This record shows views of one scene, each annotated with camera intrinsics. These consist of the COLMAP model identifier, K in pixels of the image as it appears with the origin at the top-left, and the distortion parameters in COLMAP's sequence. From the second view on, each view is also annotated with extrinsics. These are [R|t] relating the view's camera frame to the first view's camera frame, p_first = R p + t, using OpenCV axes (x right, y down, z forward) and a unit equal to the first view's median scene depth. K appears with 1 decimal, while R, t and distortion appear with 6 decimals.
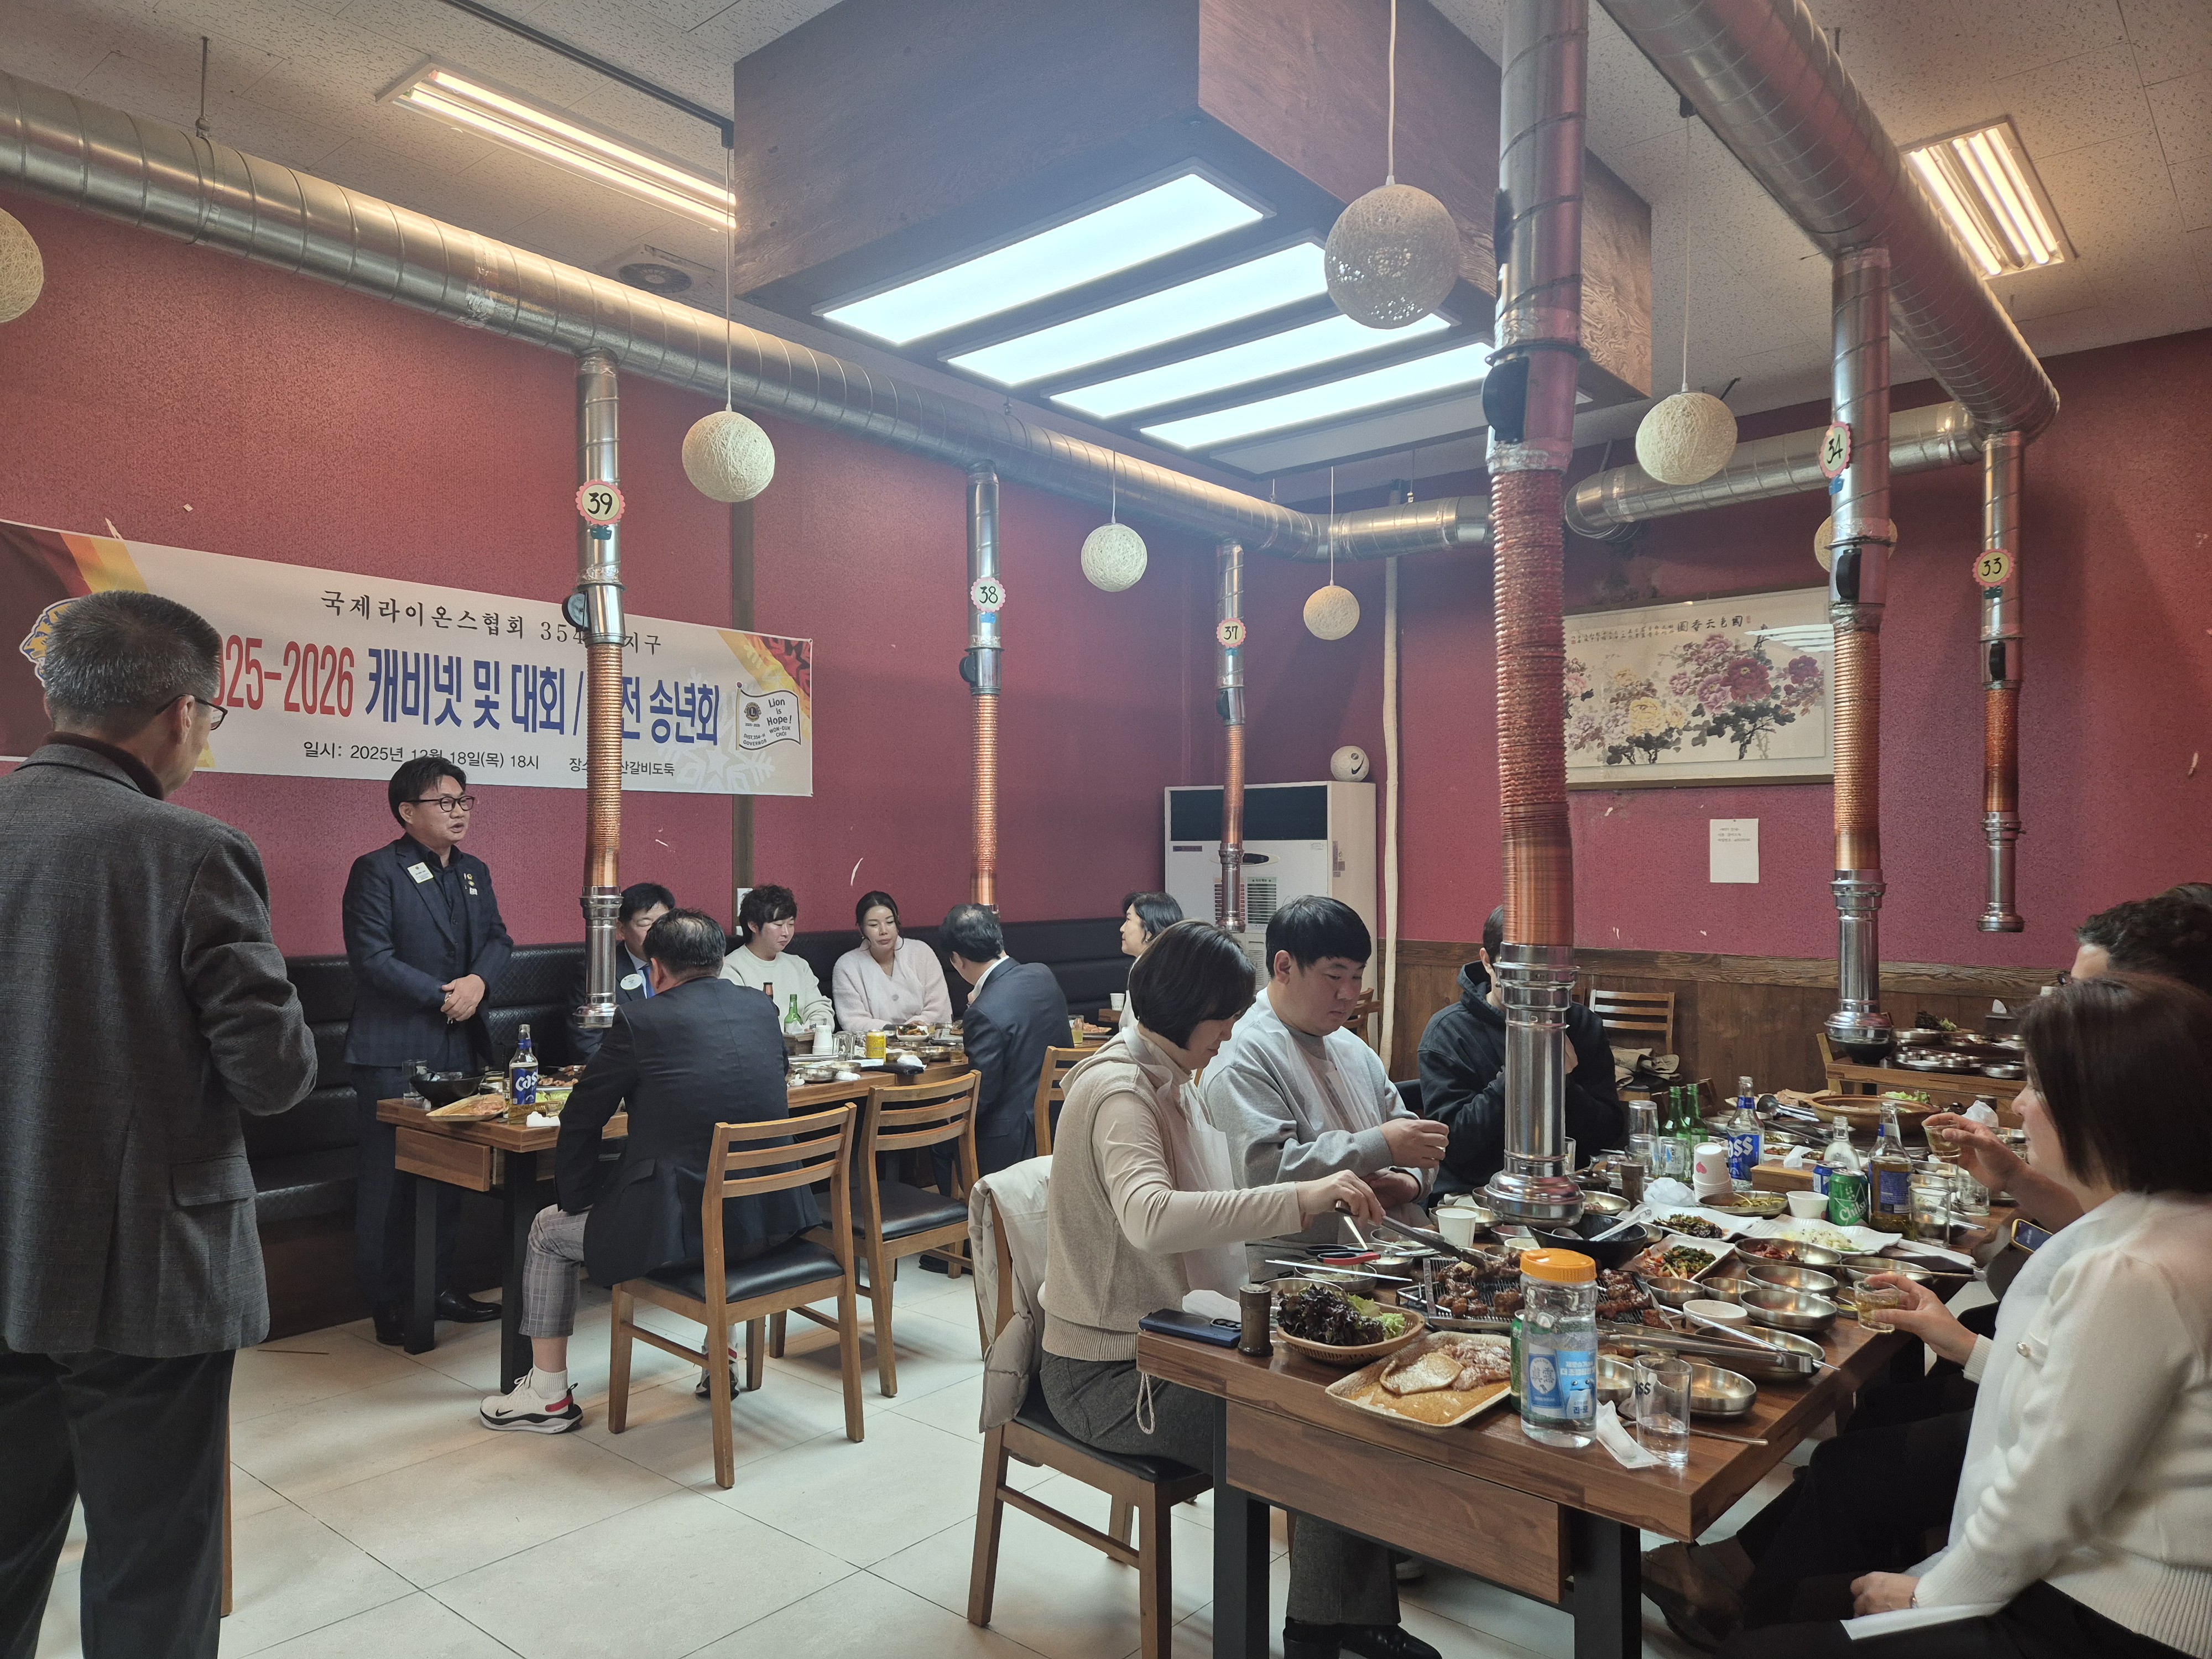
lens RADIAL K [[1454.5, 0, 1088.8], [0, 1454.5, 842.5], [0, 0, 1]] dist [0.064212, -0.032176]
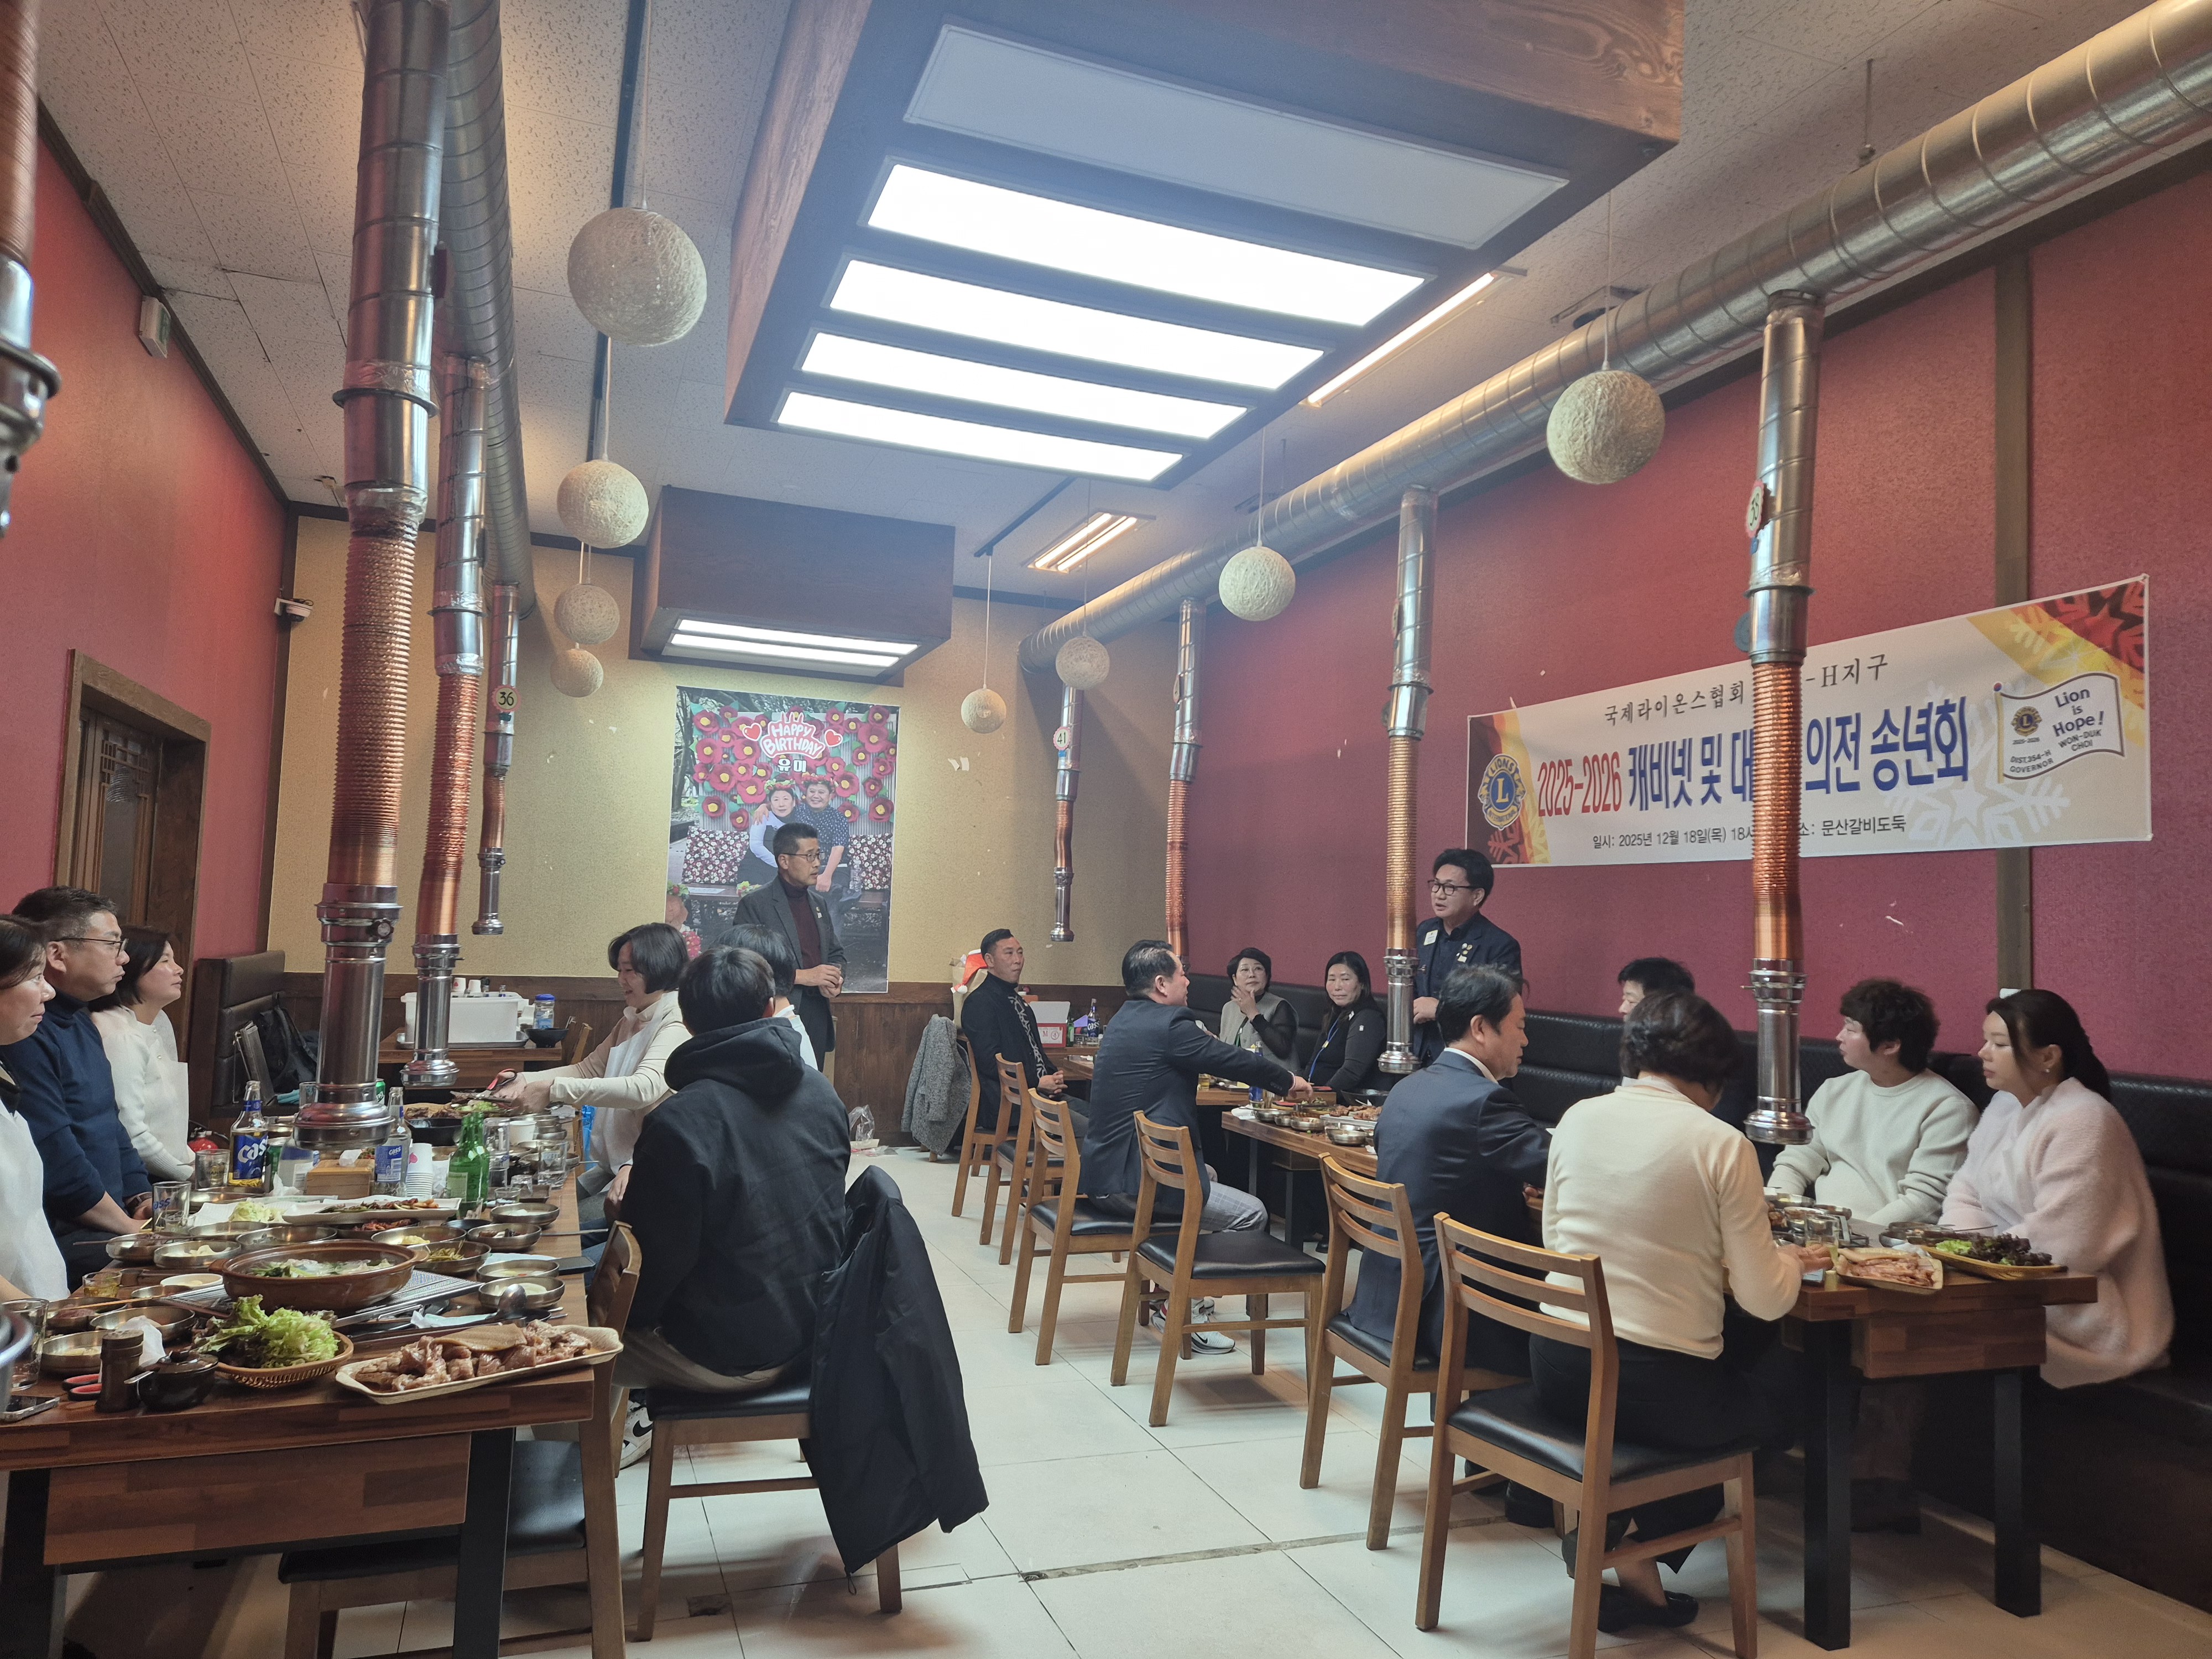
lens RADIAL K [[1454.5, 0, 1101.2], [0, 1454.5, 833.5], [0, 0, 1]] dist [0.064212, -0.032176]
pose [[-0.480706, -0.076691, -0.873522, 0.697803], [-0.027979, 0.997002, -0.072135, 0.026378], [0.876435, -0.010236, -0.481411, 1.211479]]
